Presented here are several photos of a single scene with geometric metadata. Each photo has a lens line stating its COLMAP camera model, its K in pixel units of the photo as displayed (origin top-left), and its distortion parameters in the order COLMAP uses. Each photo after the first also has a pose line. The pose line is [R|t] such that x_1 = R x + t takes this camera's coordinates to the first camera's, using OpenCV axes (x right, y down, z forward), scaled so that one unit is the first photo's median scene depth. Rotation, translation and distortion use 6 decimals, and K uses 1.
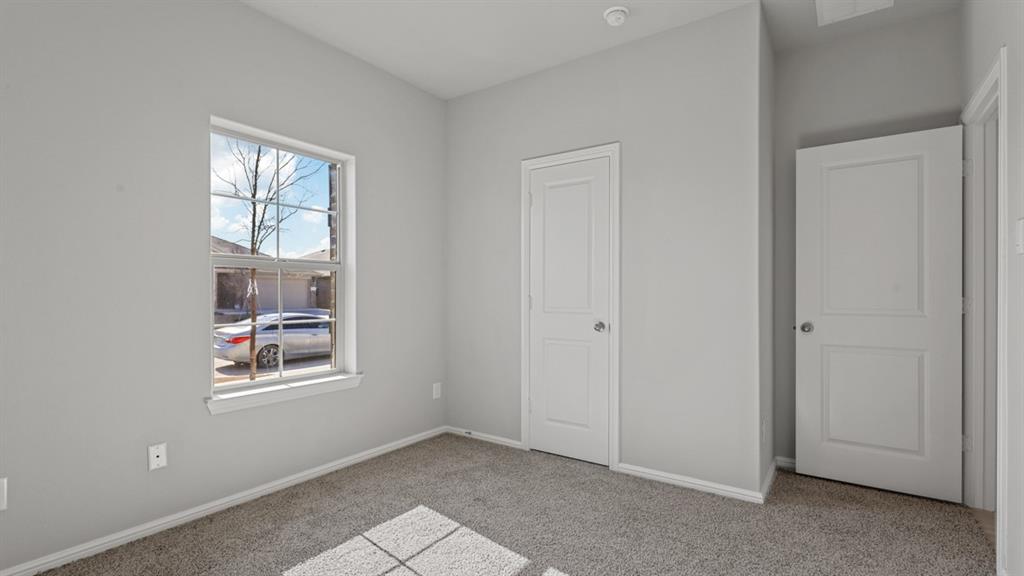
lens RADIAL K [[467.0, 0, 506.1], [0, 467.0, 294.2], [0, 0, 1]] dist [0.002356, 0.000592]
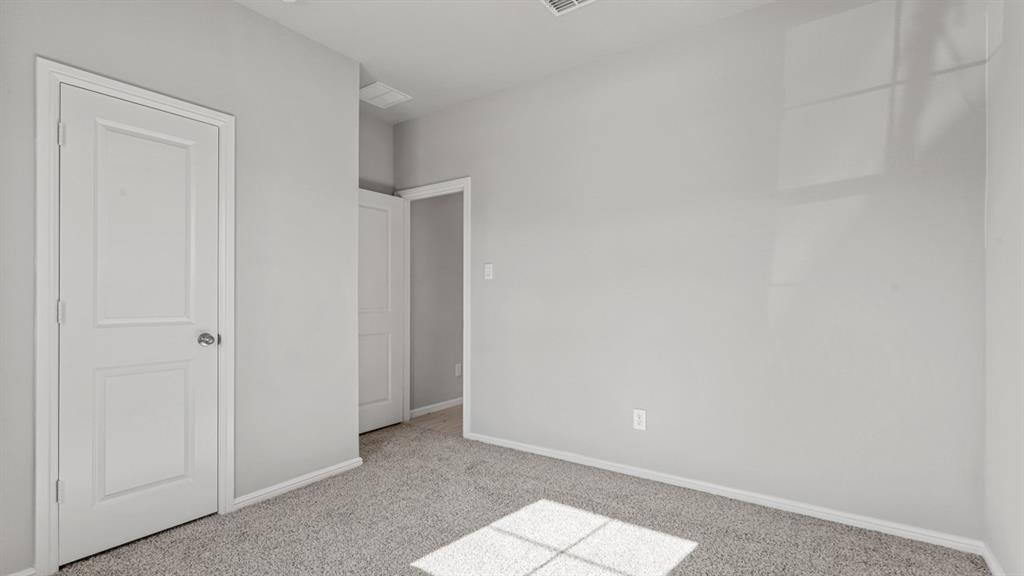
lens RADIAL K [[467.0, 0, 506.1], [0, 467.0, 294.2], [0, 0, 1]] dist [0.002356, 0.000592]
pose [[0.007641, 0.004749, 0.999960, -0.705030], [0.001989, 0.999987, -0.004765, -0.000642], [-0.999969, 0.002025, 0.007632, 0.604321]]
